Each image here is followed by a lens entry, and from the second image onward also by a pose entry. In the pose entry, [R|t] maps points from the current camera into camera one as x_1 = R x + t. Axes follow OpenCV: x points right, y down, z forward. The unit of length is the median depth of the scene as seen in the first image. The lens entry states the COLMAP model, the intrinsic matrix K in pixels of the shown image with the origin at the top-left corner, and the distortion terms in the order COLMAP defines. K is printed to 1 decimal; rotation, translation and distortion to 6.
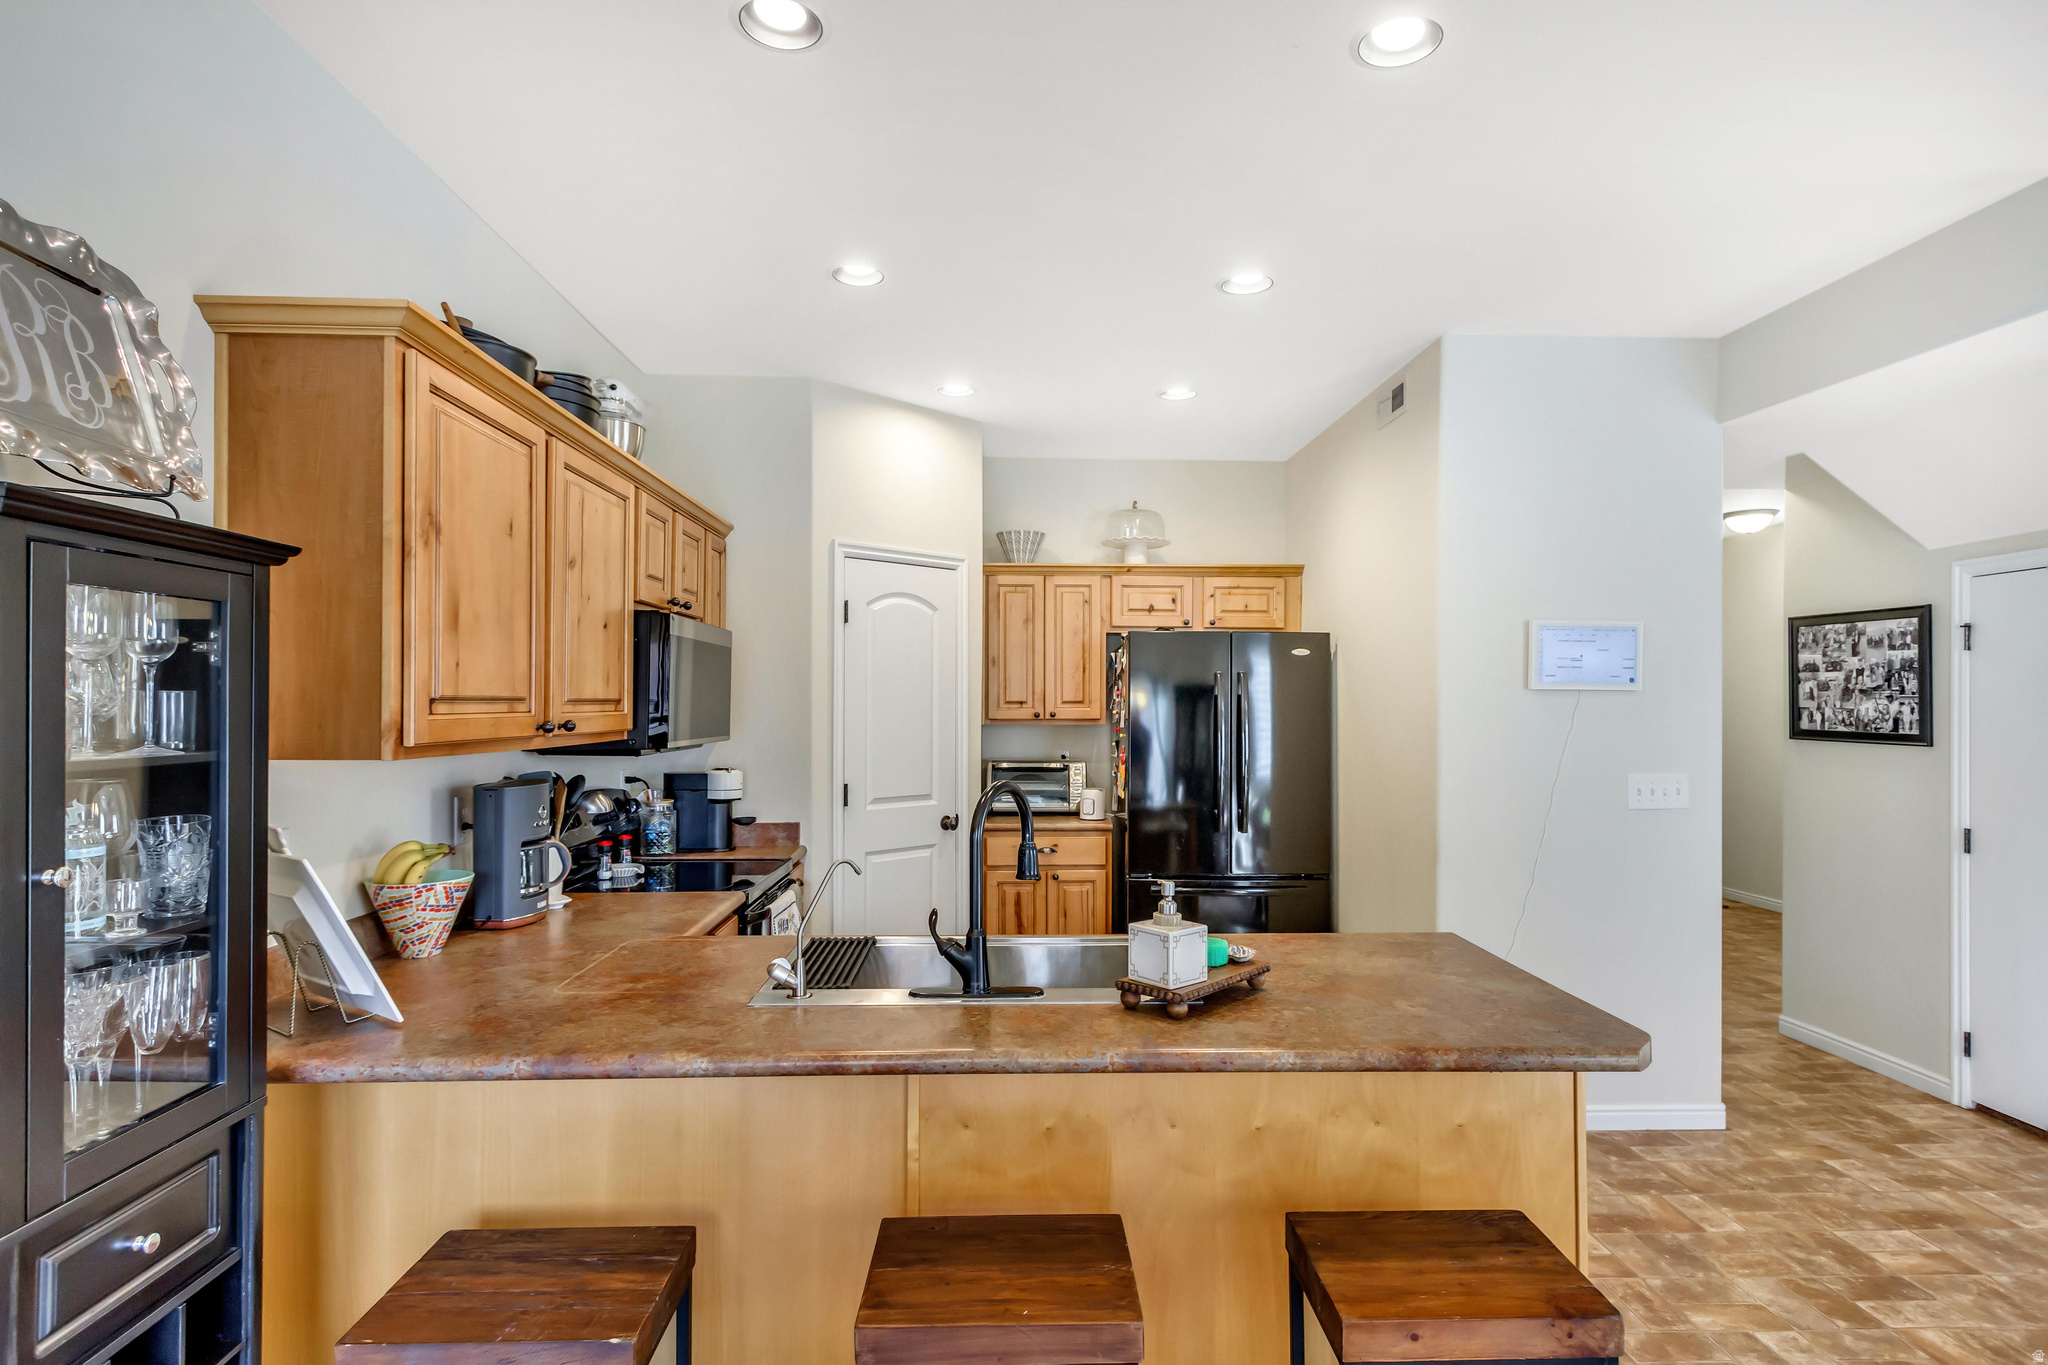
lens RADIAL K [[1054.0, 0, 1020.3], [0, 1054.0, 701.0], [0, 0, 1]] dist [0.000026, -0.001417]
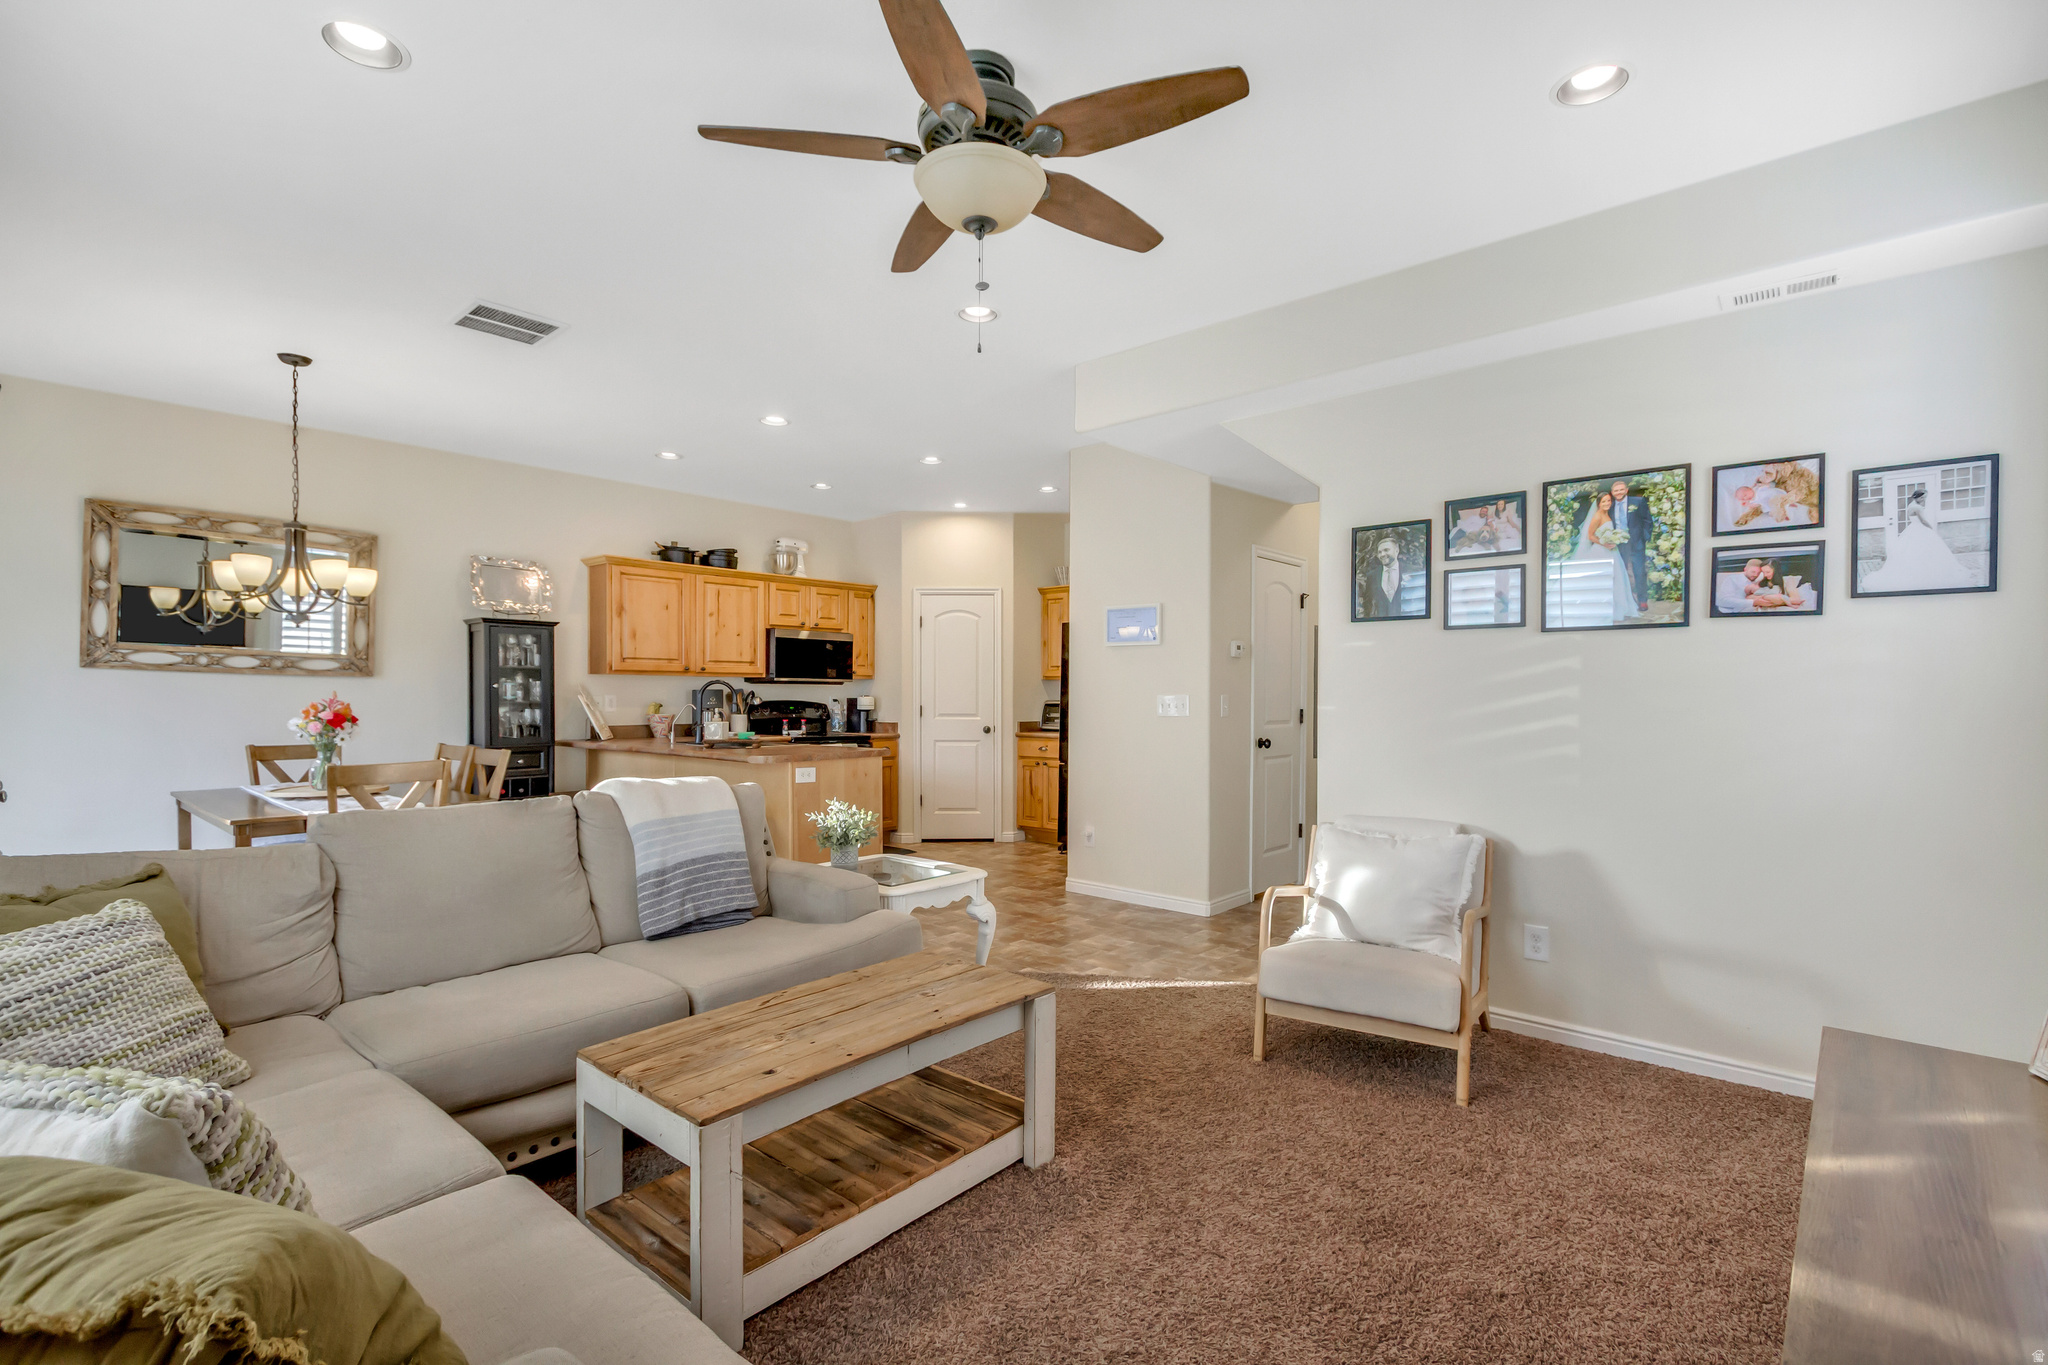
lens RADIAL K [[935.3, 0, 1025.8], [0, 935.3, 692.0], [0, 0, 1]] dist [0.000775, -0.000269]
pose [[0.727272, -0.004573, -0.686334, 1.770775], [0.000610, 0.999982, -0.006017, 0.090453], [0.686349, 0.003957, 0.727261, -0.269870]]
